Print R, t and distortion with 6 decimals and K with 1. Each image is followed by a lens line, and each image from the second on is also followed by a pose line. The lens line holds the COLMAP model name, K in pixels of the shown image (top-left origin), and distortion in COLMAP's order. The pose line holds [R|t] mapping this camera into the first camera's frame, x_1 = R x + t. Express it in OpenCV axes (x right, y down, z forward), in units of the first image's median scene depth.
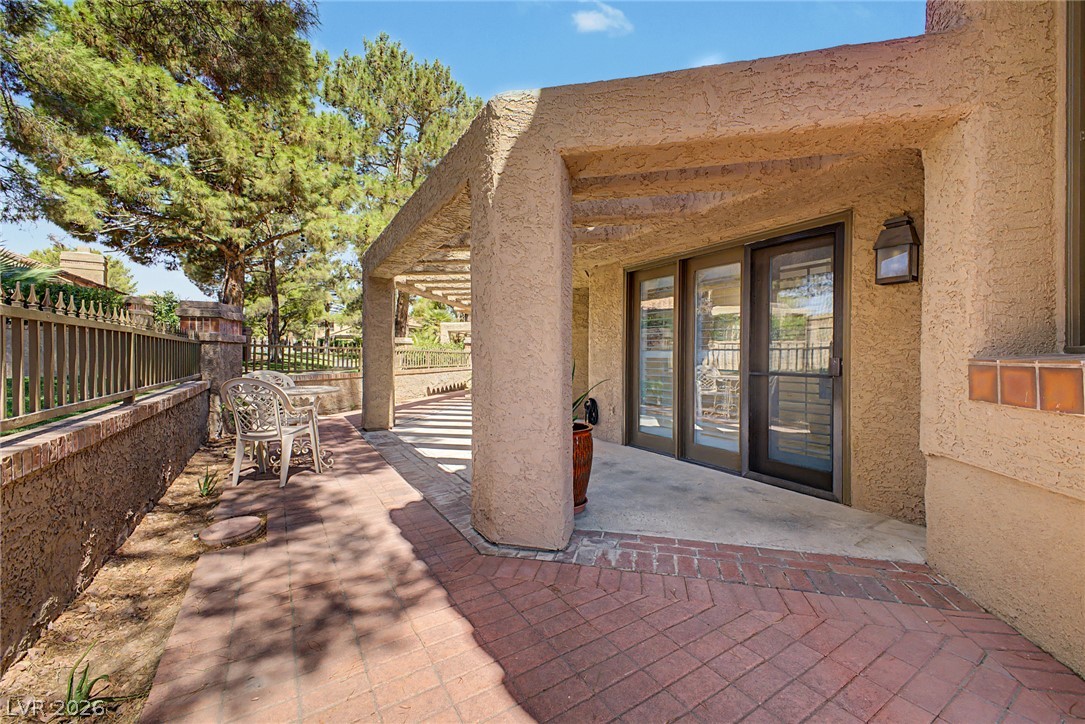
lens RADIAL K [[427.9, 0, 542.5], [0, 427.9, 362.0], [0, 0, 1]] dist [-0.001422, -0.000382]
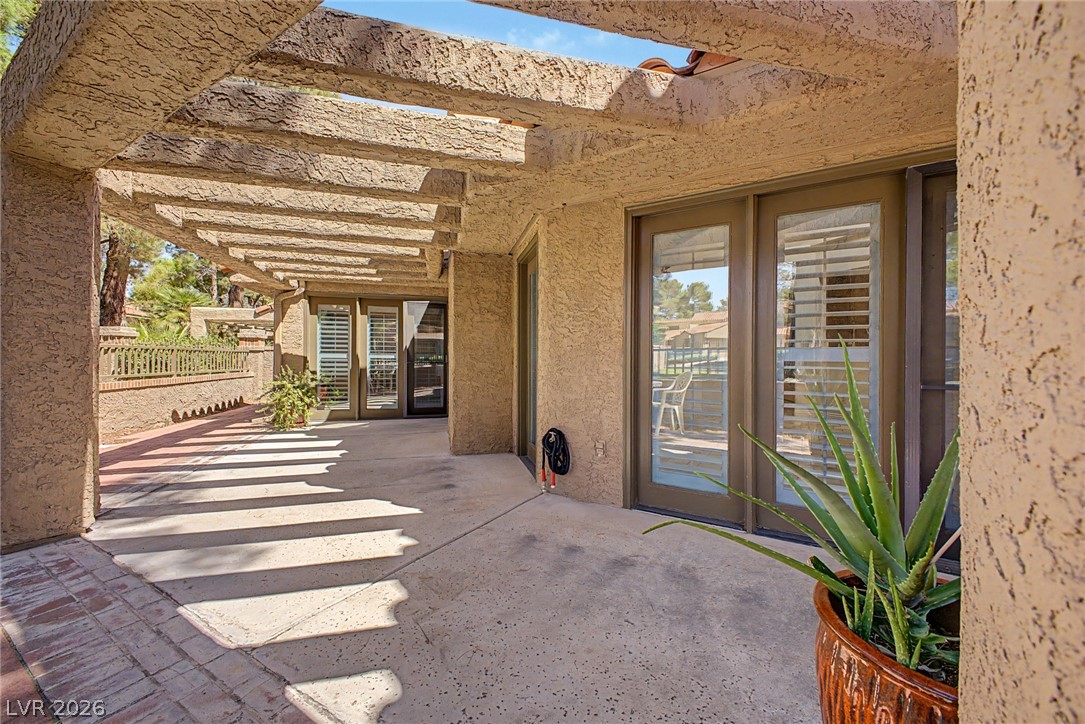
lens RADIAL K [[427.9, 0, 542.5], [0, 427.9, 362.0], [0, 0, 1]] dist [-0.001422, -0.000382]
pose [[0.891014, -0.003160, 0.453965, -0.134102], [0.004251, 0.999990, -0.001381, -0.005533], [-0.453956, 0.003160, 0.891018, 0.388975]]
